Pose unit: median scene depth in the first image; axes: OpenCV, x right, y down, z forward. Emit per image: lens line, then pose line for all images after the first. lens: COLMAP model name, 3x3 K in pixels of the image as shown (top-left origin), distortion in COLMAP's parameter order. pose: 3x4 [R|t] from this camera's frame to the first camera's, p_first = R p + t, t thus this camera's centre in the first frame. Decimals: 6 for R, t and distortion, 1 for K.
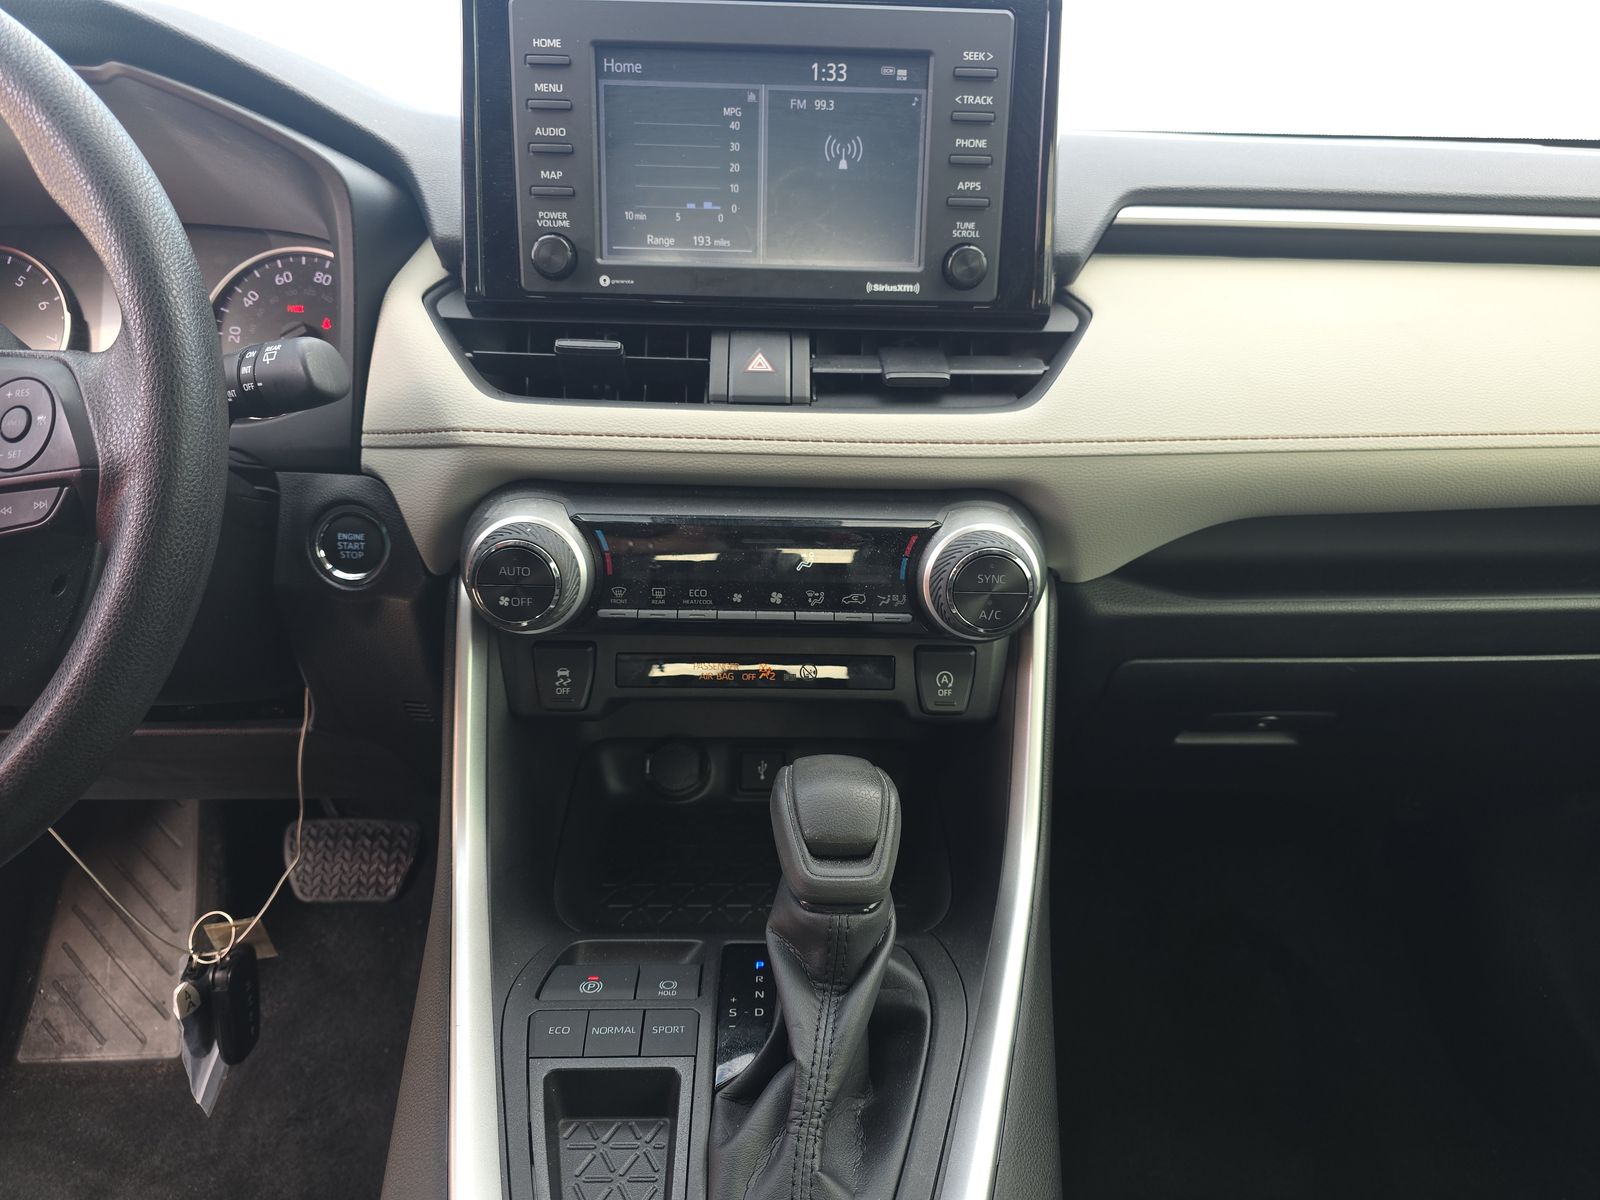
lens RADIAL K [[1074.9, 0, 800.0], [0, 1074.9, 600.0], [0, 0, 1]] dist [0.076001, -0.086397]
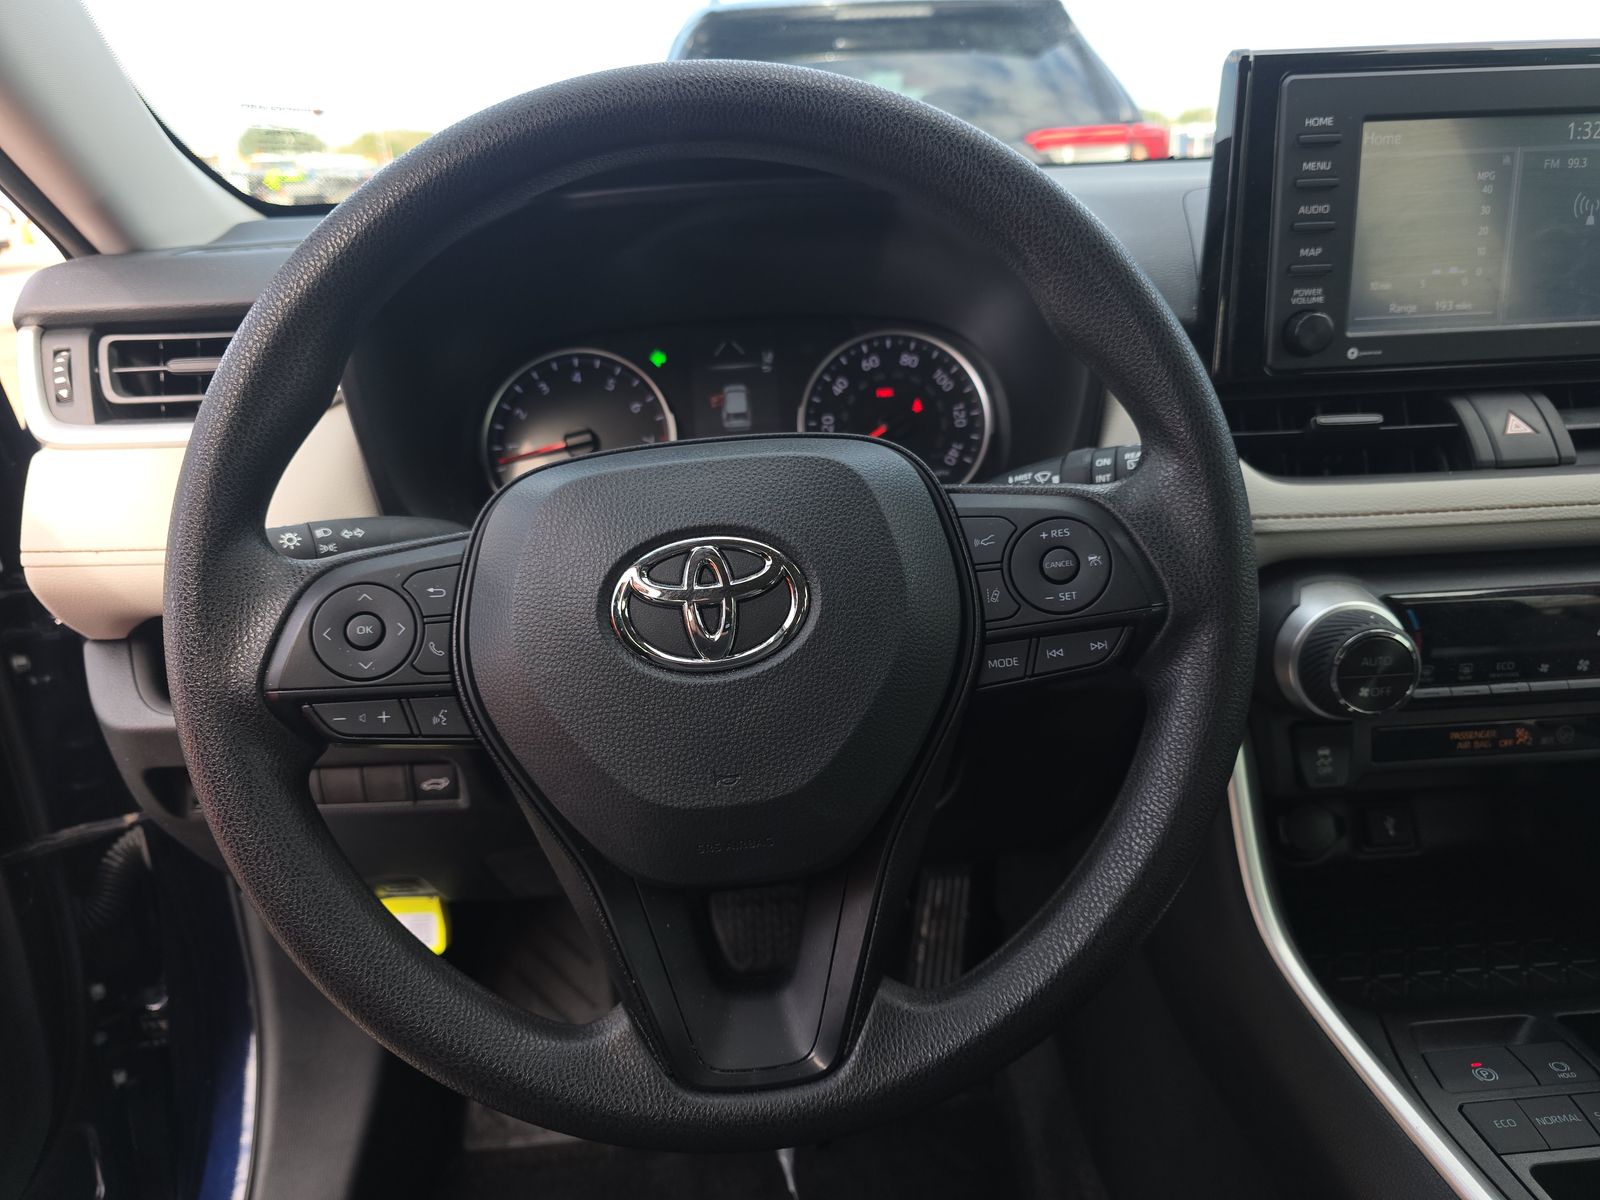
lens RADIAL K [[1076.7, 0, 799.7], [0, 1076.7, 610.7], [0, 0, 1]] dist [-0.001240, -0.000797]
pose [[0.997401, -0.071119, 0.011571, -0.716266], [0.070984, 0.997409, 0.011707, -0.109540], [-0.012373, -0.010856, 0.999865, 0.026370]]
